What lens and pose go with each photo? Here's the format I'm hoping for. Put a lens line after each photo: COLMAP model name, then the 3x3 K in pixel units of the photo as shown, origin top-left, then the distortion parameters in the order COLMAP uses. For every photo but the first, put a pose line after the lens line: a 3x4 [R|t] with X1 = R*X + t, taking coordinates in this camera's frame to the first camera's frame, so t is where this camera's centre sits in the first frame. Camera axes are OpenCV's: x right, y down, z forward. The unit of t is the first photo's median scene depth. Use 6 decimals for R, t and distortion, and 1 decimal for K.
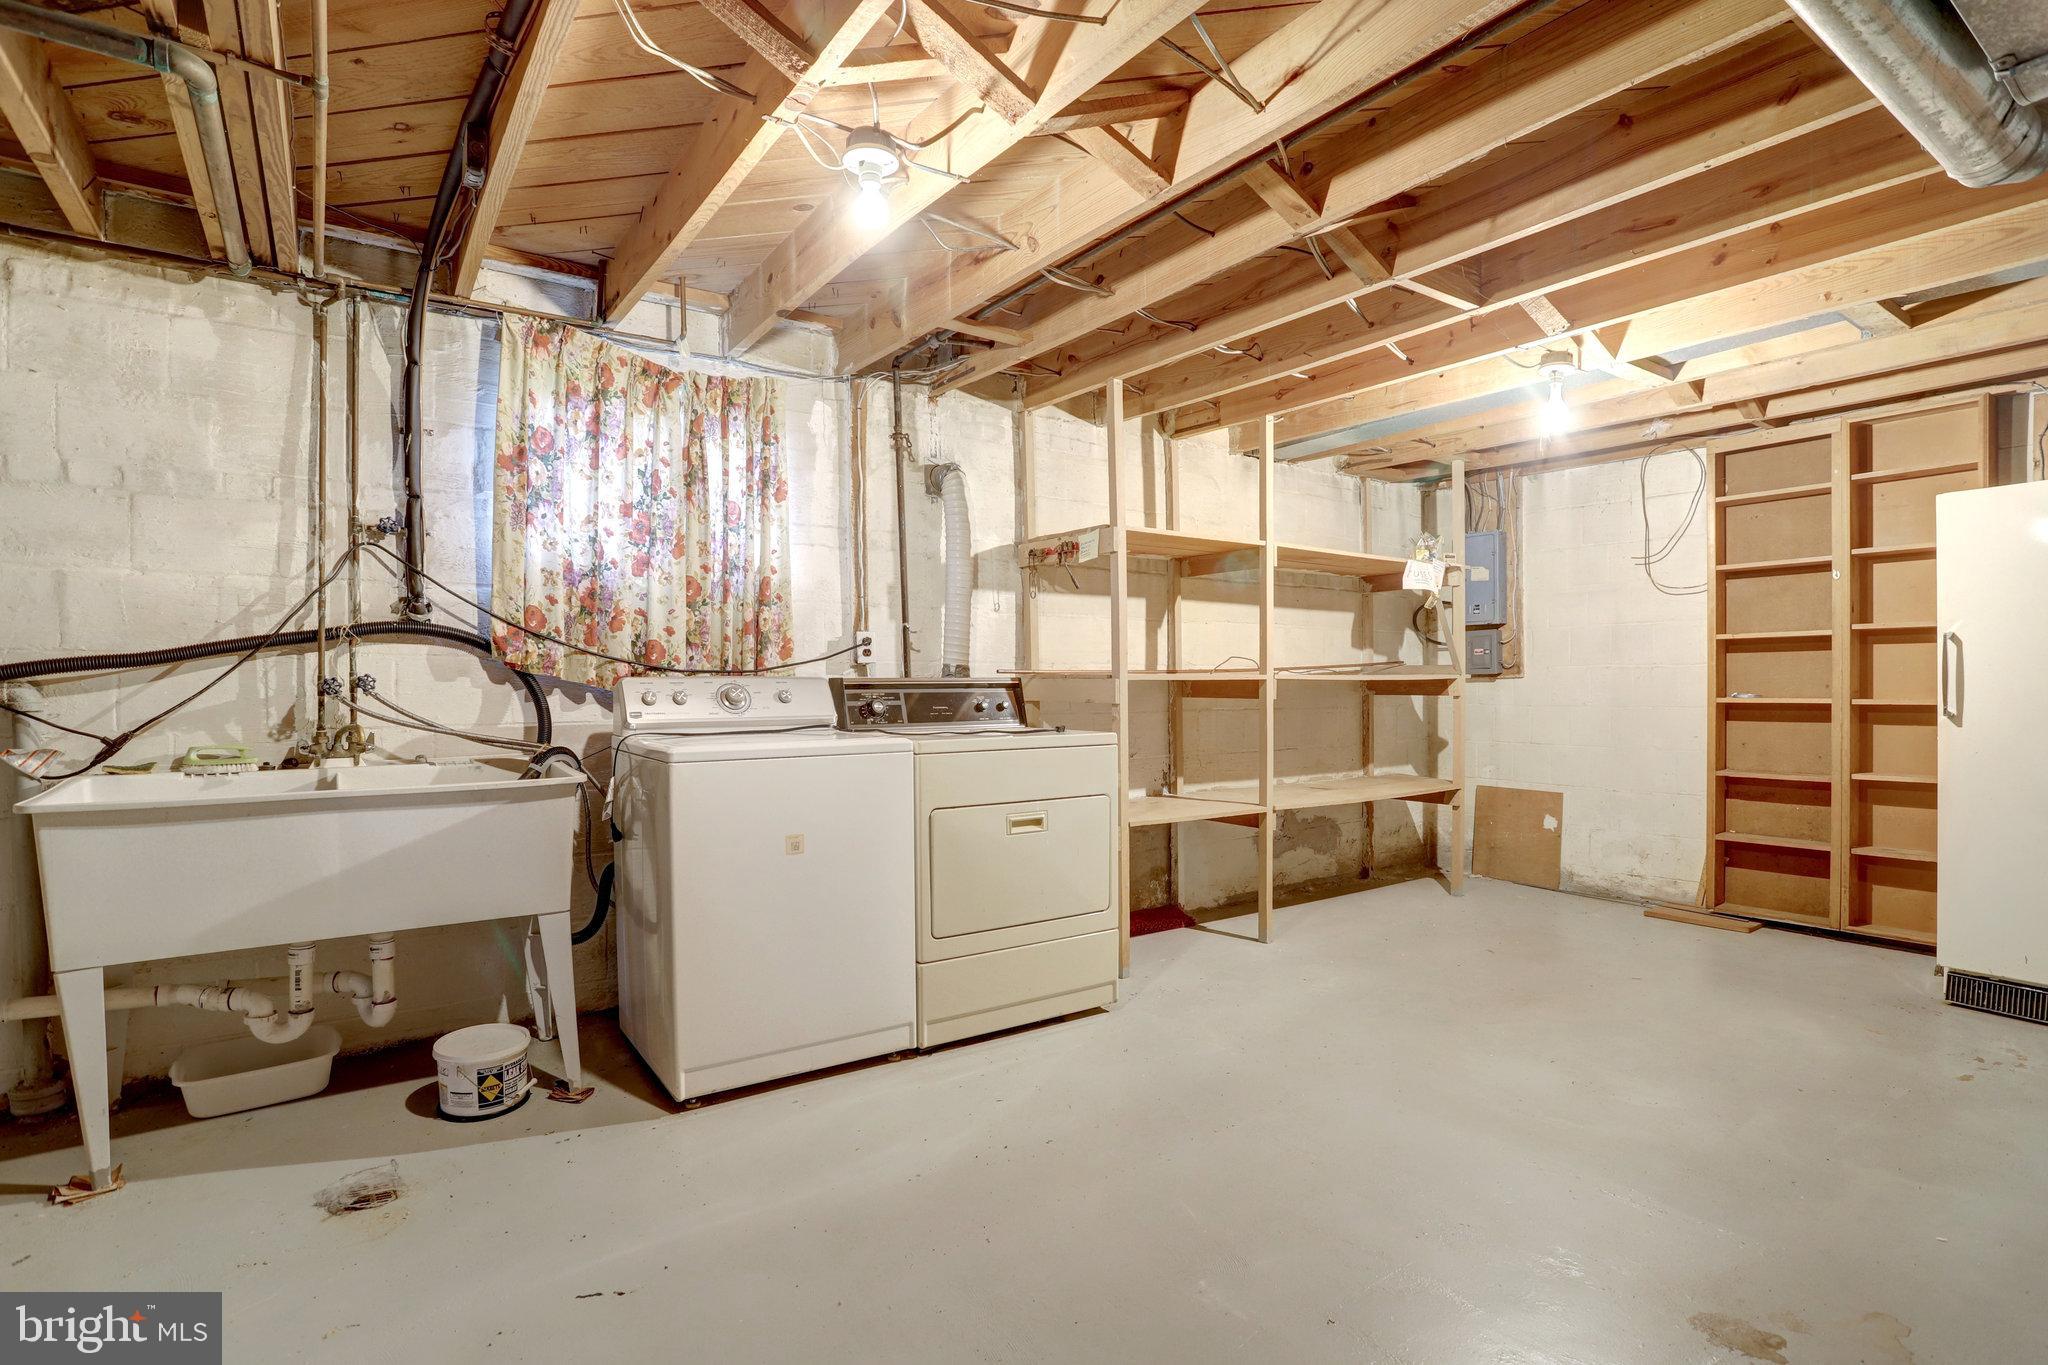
lens RADIAL K [[993.7, 0, 1028.2], [0, 993.7, 696.0], [0, 0, 1]] dist [-0.030099, 0.006852]
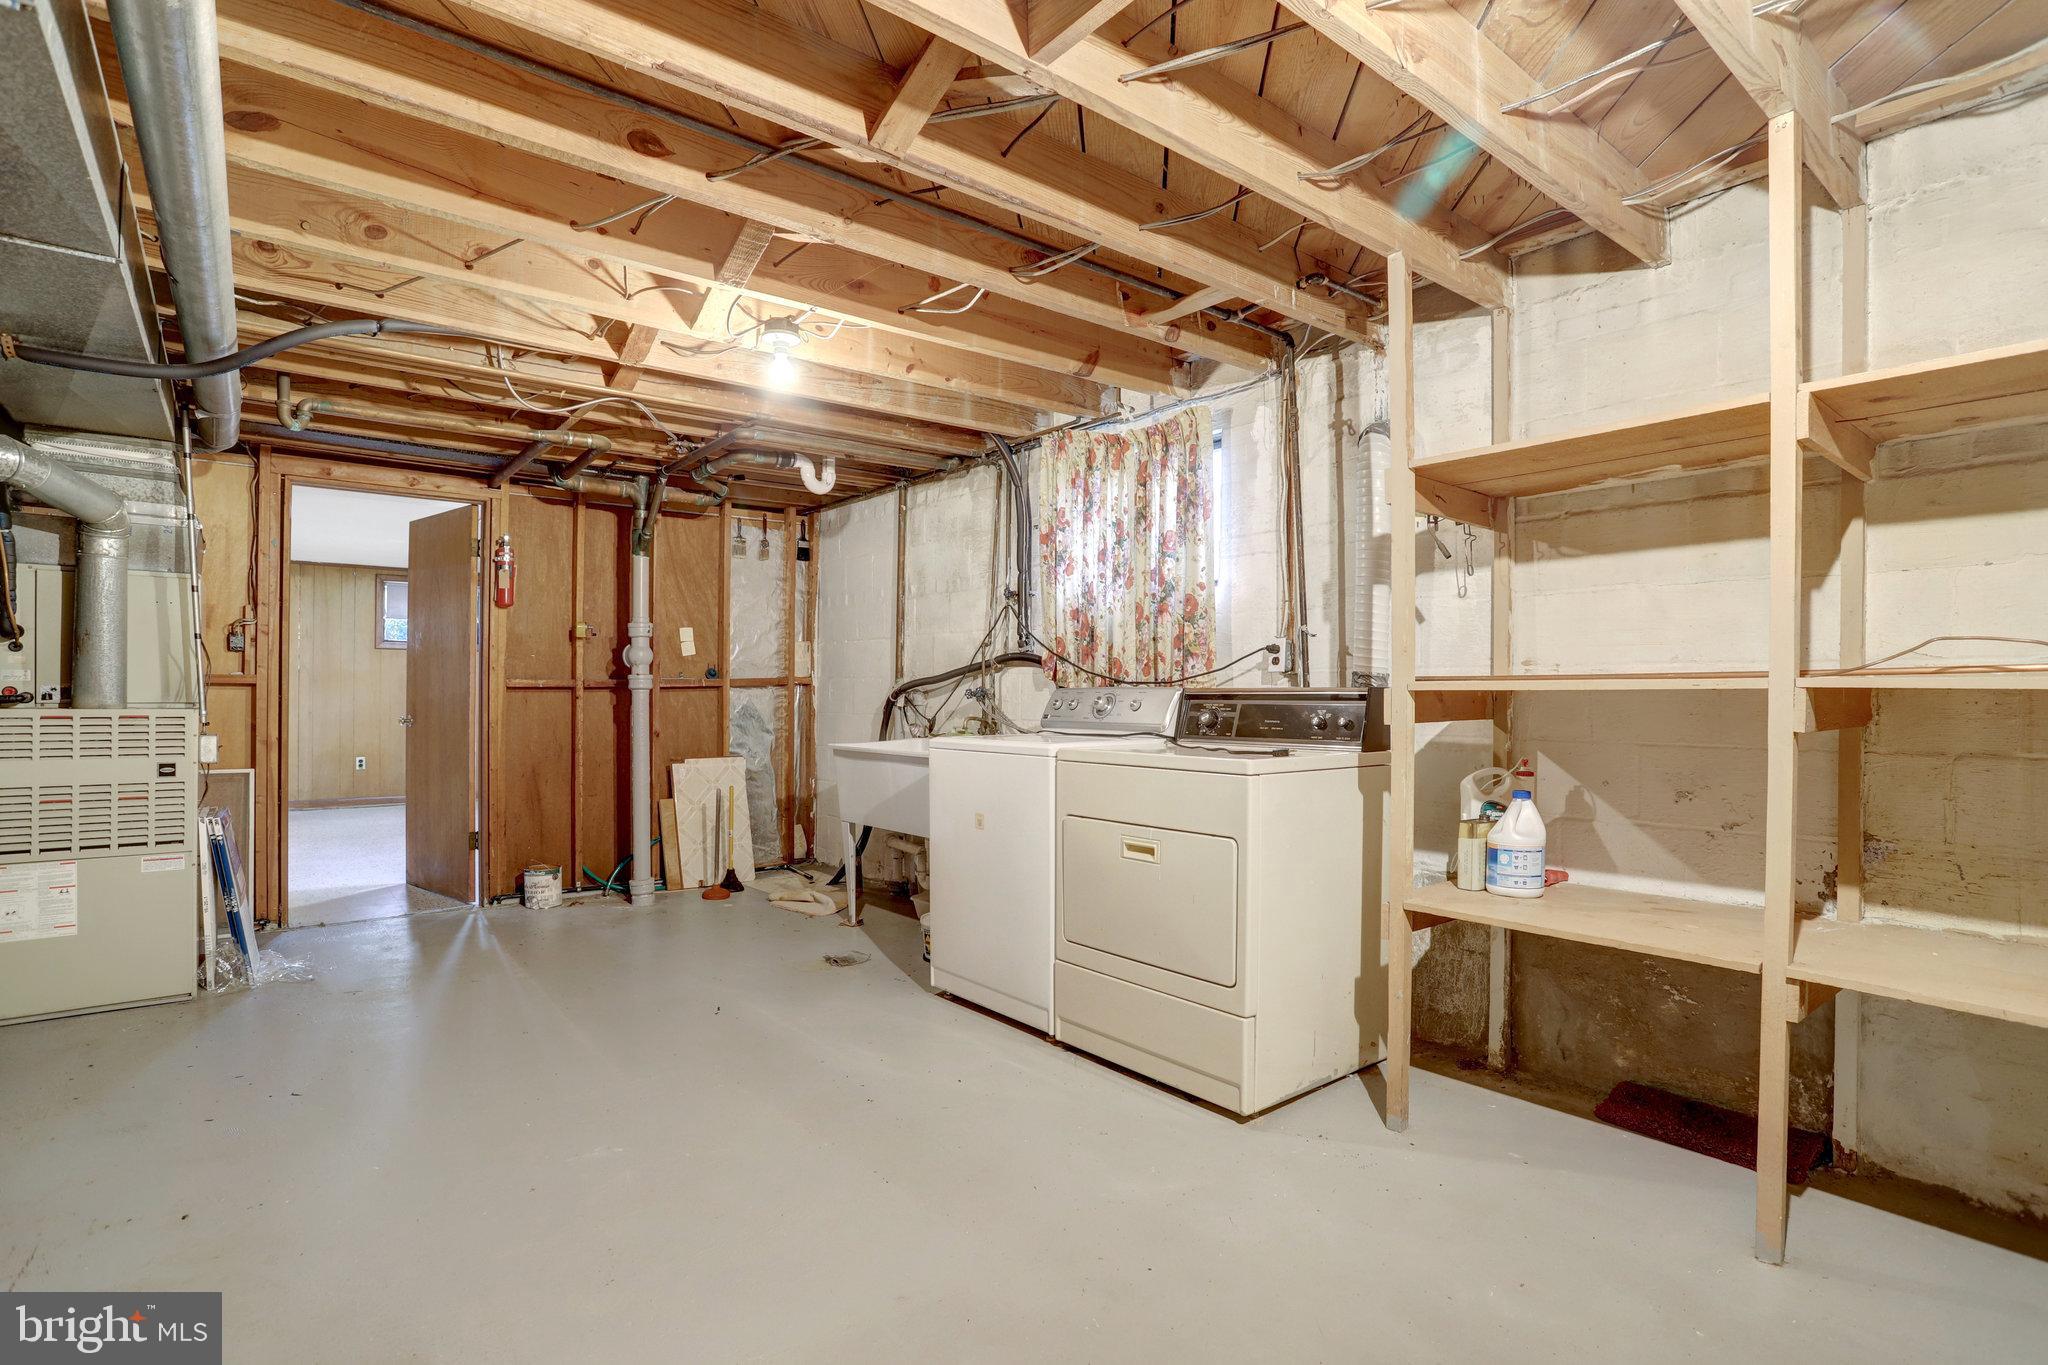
lens RADIAL K [[993.7, 0, 1022.9], [0, 993.7, 689.4], [0, 0, 1]] dist [-0.030099, 0.006852]
pose [[0.100780, -0.001476, -0.994908, 0.784762], [-0.016699, 0.999856, -0.003174, -0.010859], [0.994769, 0.016934, 0.100740, 0.711949]]
